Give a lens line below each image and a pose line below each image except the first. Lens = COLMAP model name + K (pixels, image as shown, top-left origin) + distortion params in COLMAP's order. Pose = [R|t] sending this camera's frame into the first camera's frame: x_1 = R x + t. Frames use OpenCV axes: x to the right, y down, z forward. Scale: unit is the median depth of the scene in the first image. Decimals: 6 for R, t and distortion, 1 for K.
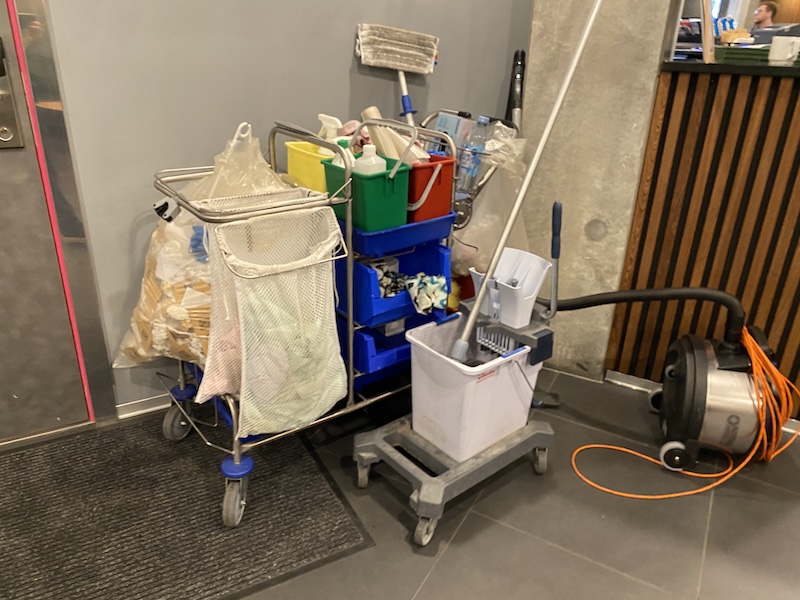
lens RADIAL K [[603.7, 0, 400.0], [0, 603.7, 300.0], [0, 0, 1]] dist [0.016861, -0.002984]
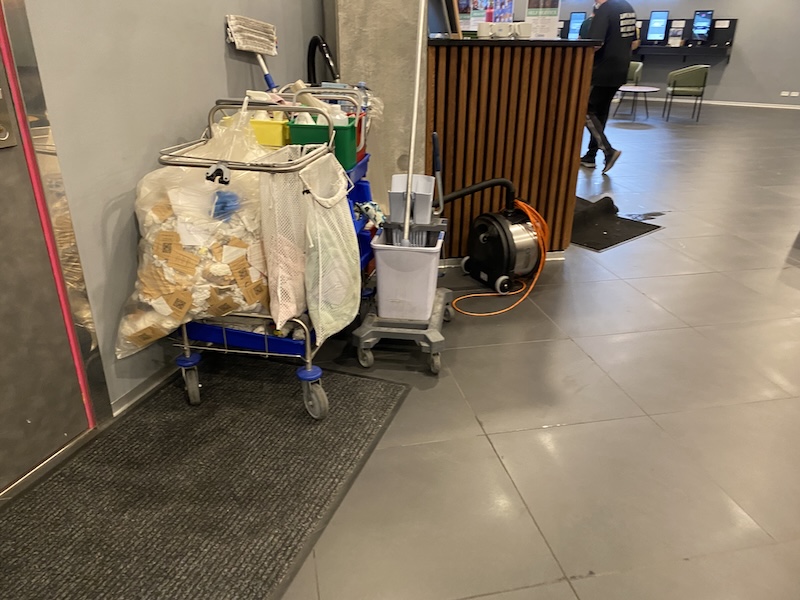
lens RADIAL K [[603.7, 0, 400.0], [0, 603.7, 300.0], [0, 0, 1]] dist [0.016861, -0.002984]
pose [[0.744453, -0.288561, 0.602099, -0.729172], [0.281622, 0.953349, 0.108695, 0.042015], [-0.605375, 0.088646, 0.790988, -0.093858]]
